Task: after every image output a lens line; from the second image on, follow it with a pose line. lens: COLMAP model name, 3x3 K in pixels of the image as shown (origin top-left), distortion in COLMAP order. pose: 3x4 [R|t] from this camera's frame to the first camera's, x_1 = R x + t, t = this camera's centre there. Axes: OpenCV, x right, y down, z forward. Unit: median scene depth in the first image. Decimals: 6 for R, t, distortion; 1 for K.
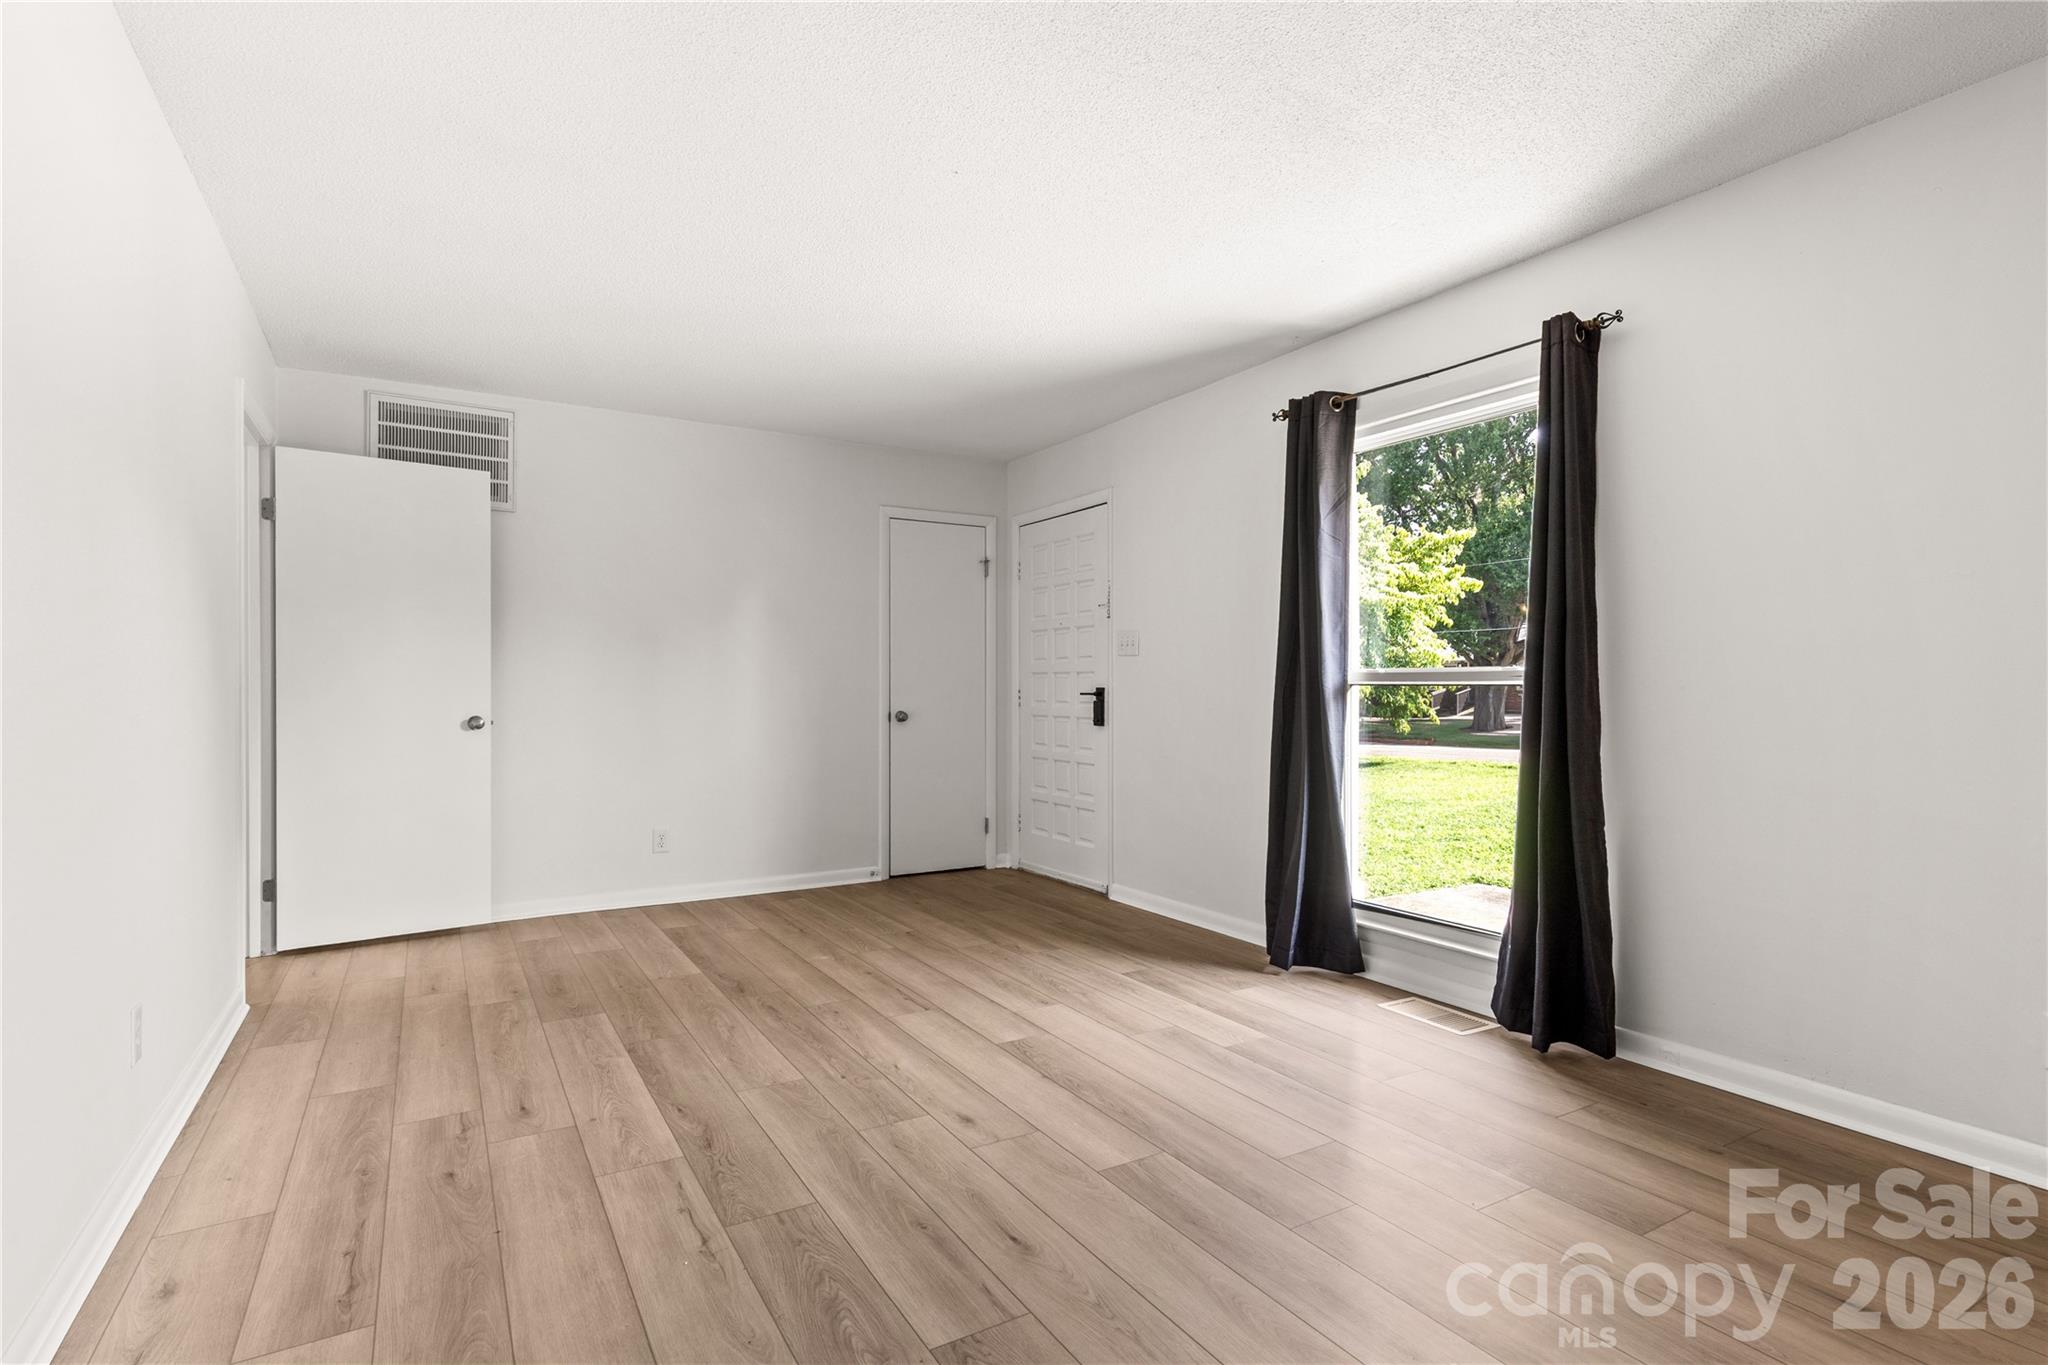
lens RADIAL K [[1012.7, 0, 1058.3], [0, 1012.7, 698.8], [0, 0, 1]] dist [0.003740, 0.000219]
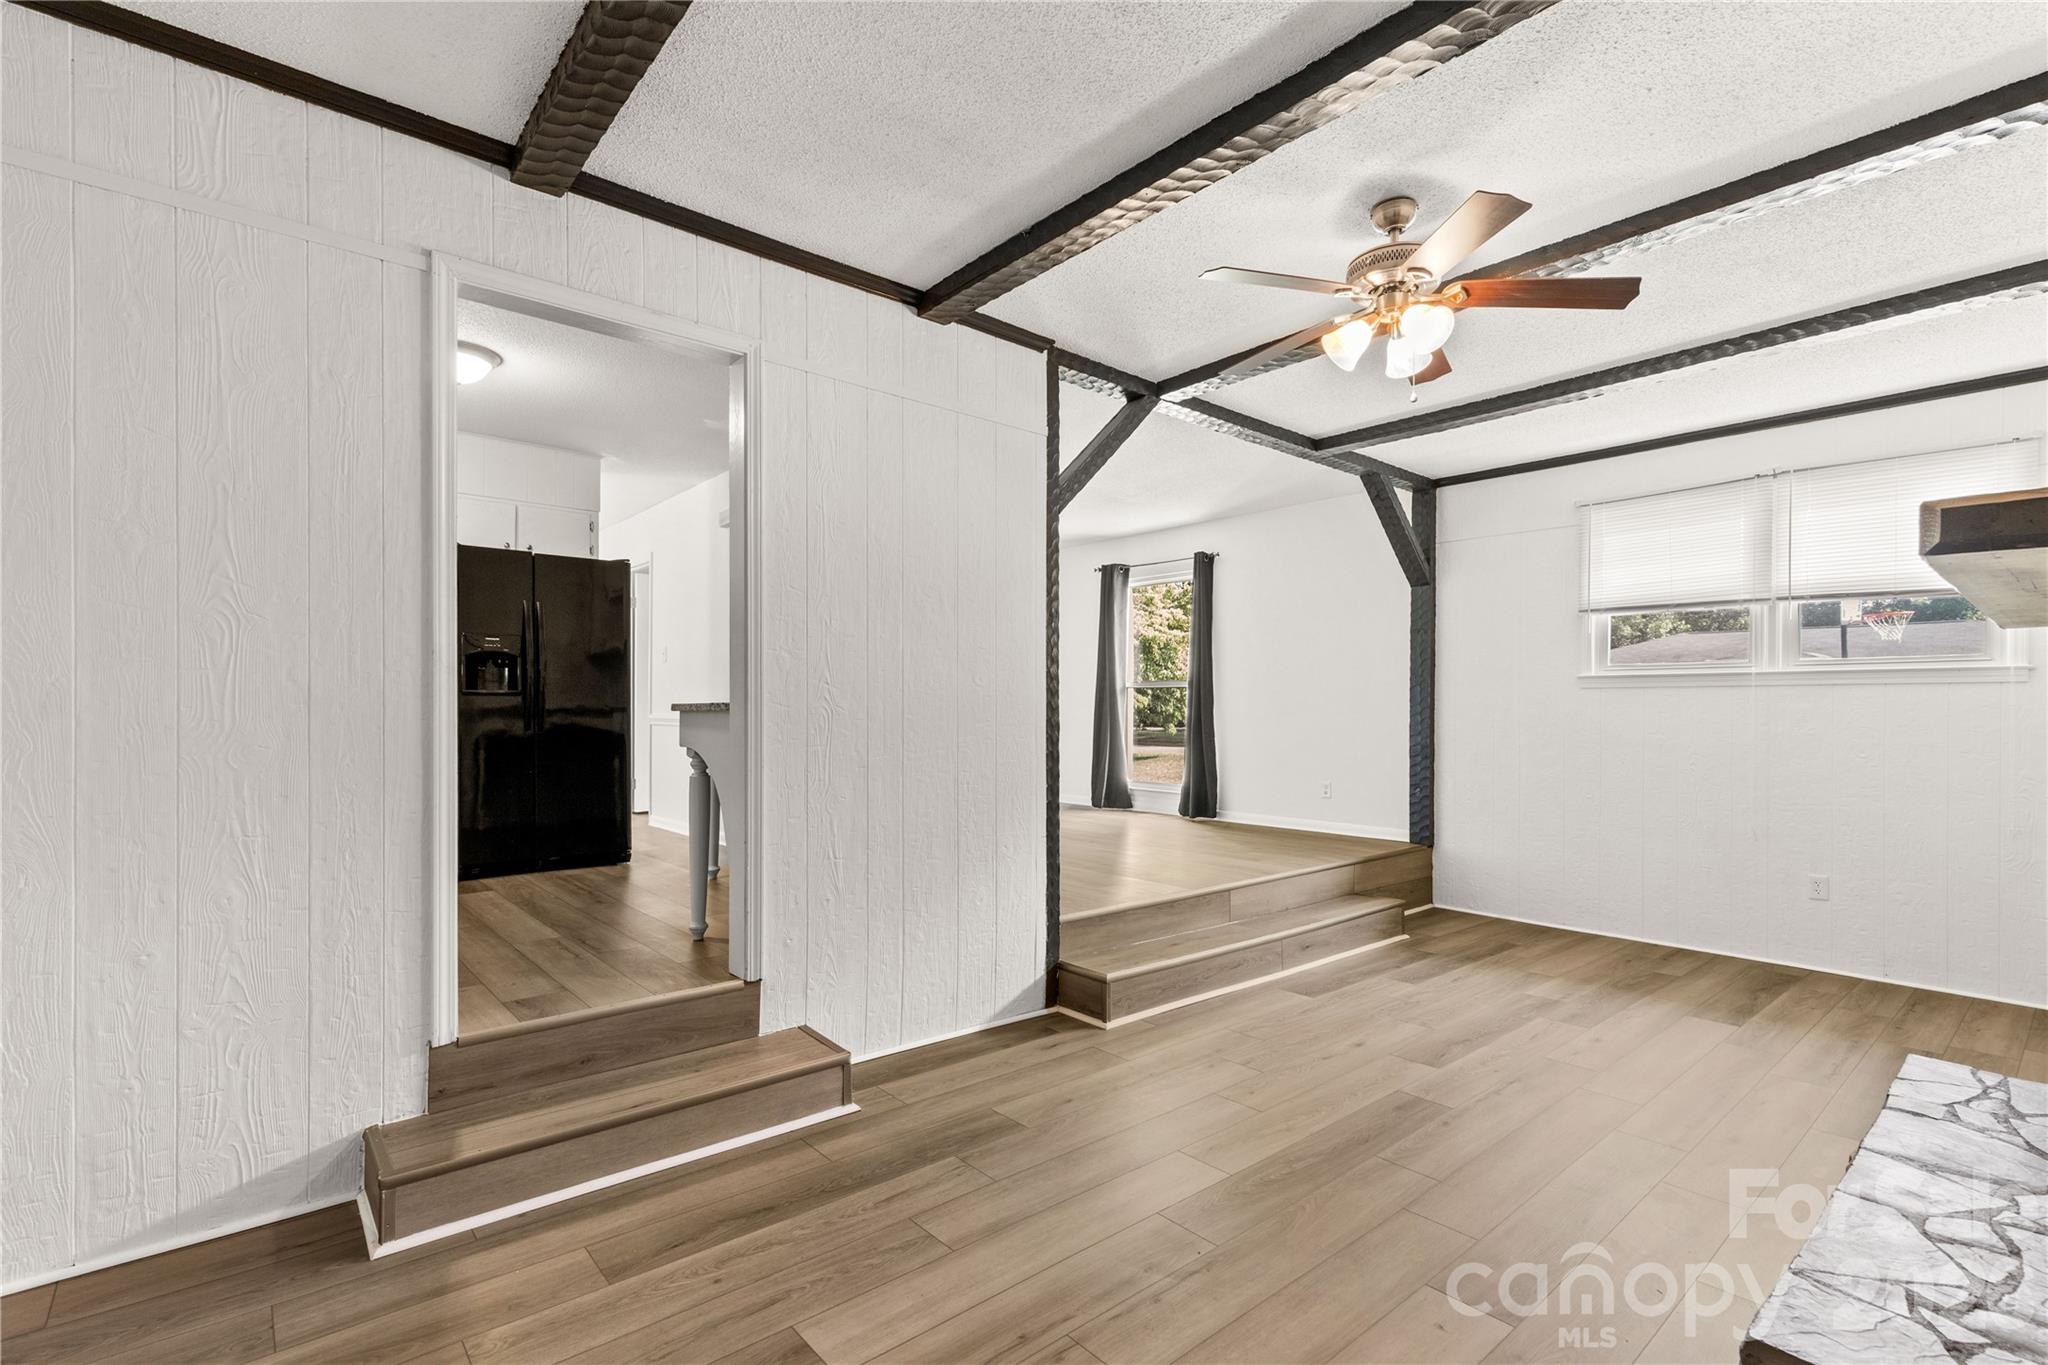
lens RADIAL K [[931.3, 0, 1017.6], [0, 931.3, 707.6], [0, 0, 1]] dist [0.002904, 0.000208]
pose [[0.988477, 0.002608, 0.151346, -0.316759], [-0.001418, 0.999967, -0.007969, 0.055594], [-0.151362, 0.007663, 0.988449, -1.197334]]
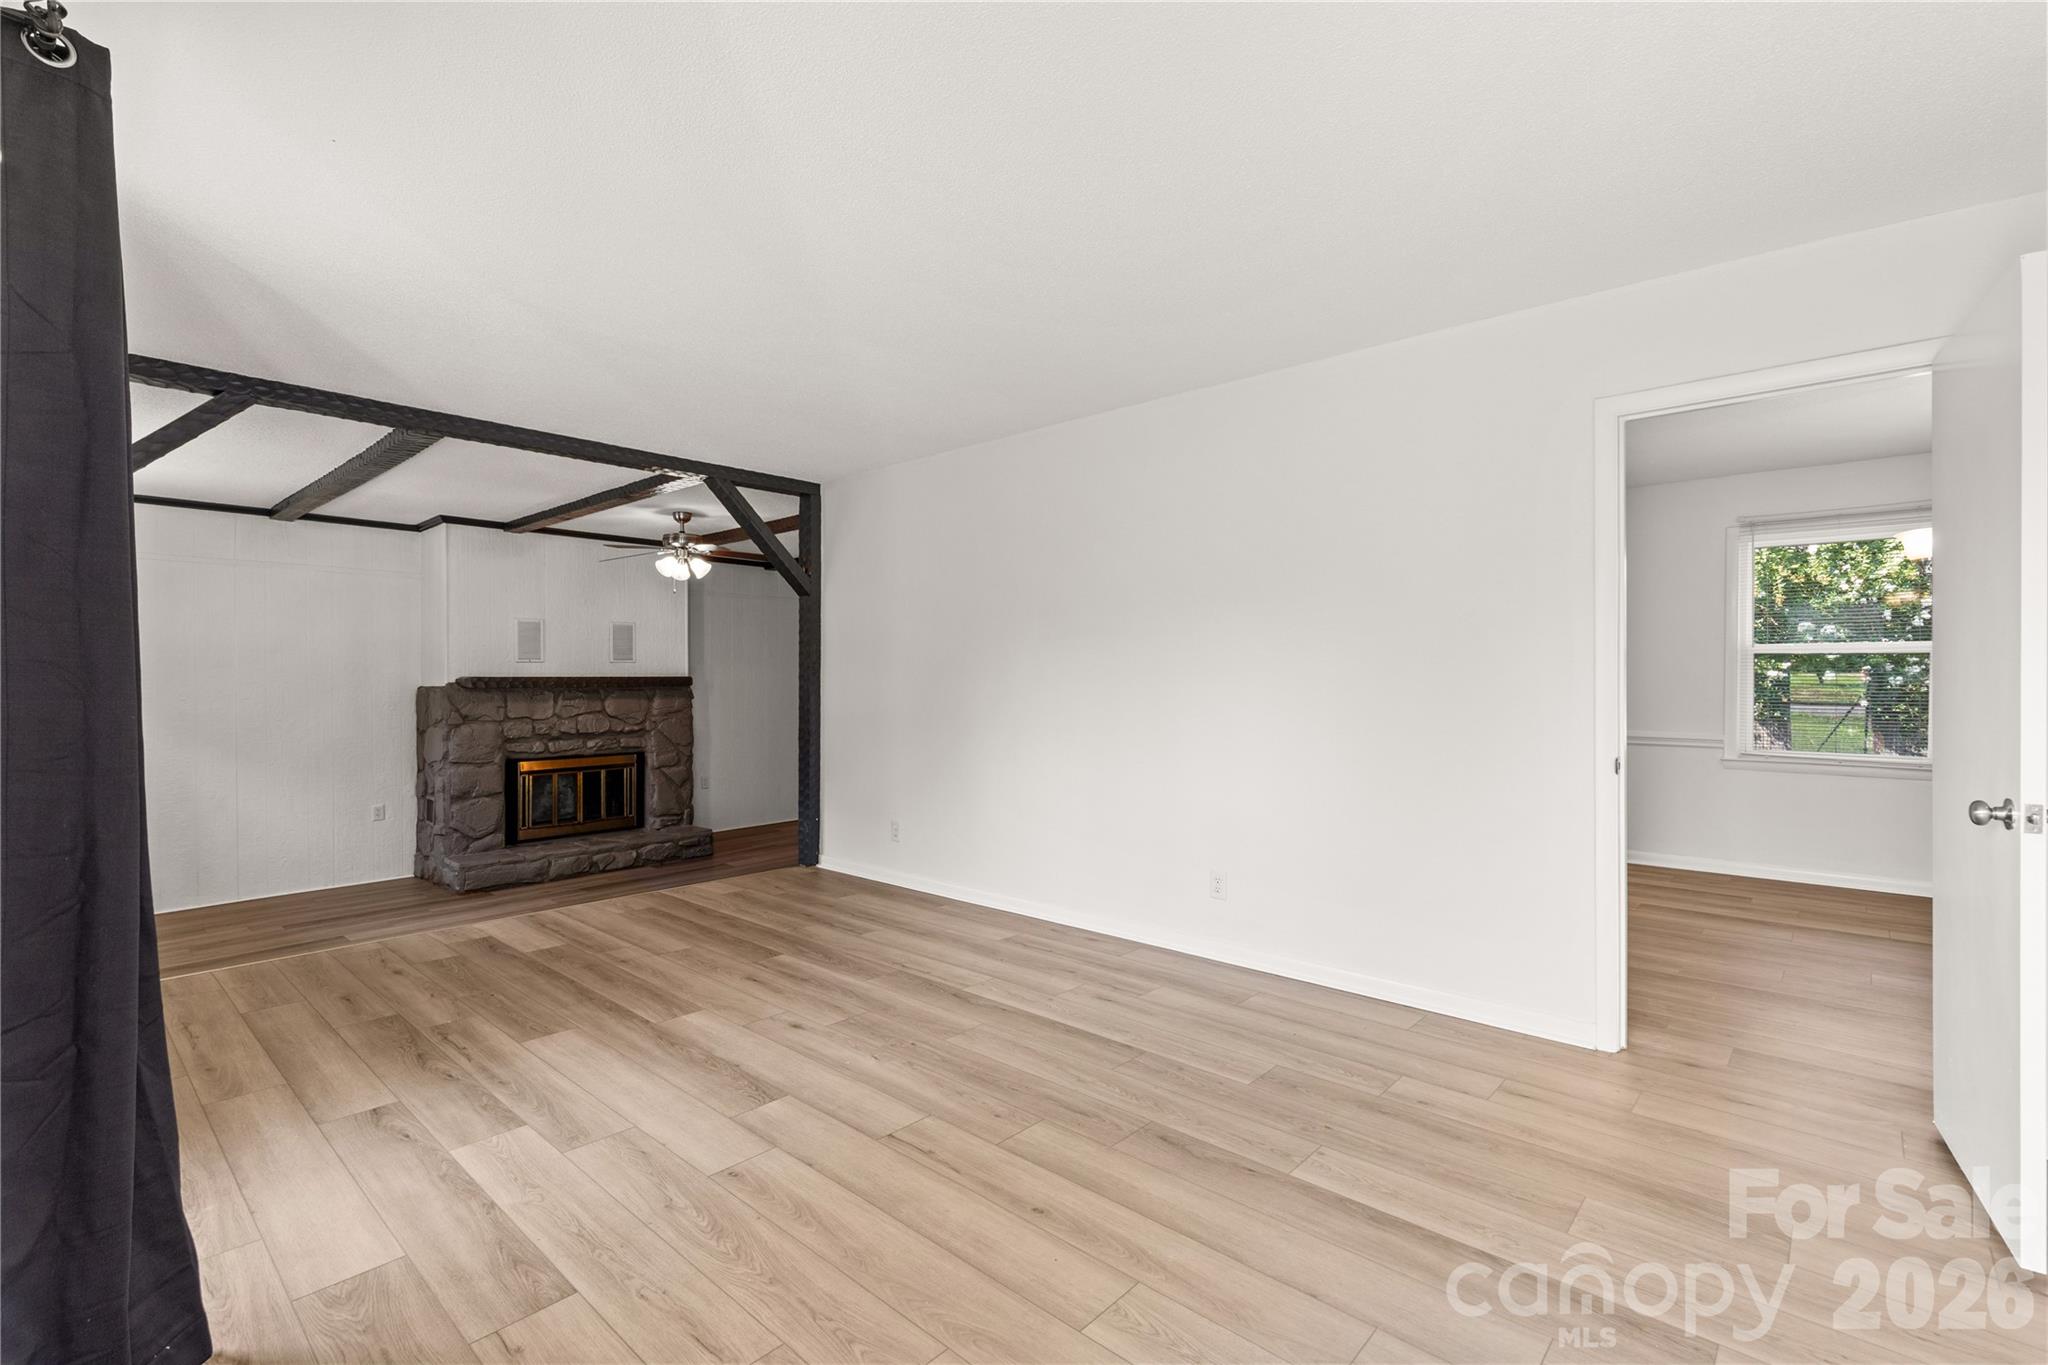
lens RADIAL K [[918.5, 0, 1019.6], [0, 918.5, 675.2], [0, 0, 1]] dist [0.000863, 0.000224]
pose [[-0.962755, -0.002418, -0.270365, -0.030813], [-0.003488, 0.999988, 0.003477, -0.050503], [0.270353, 0.004290, -0.962752, 1.618593]]
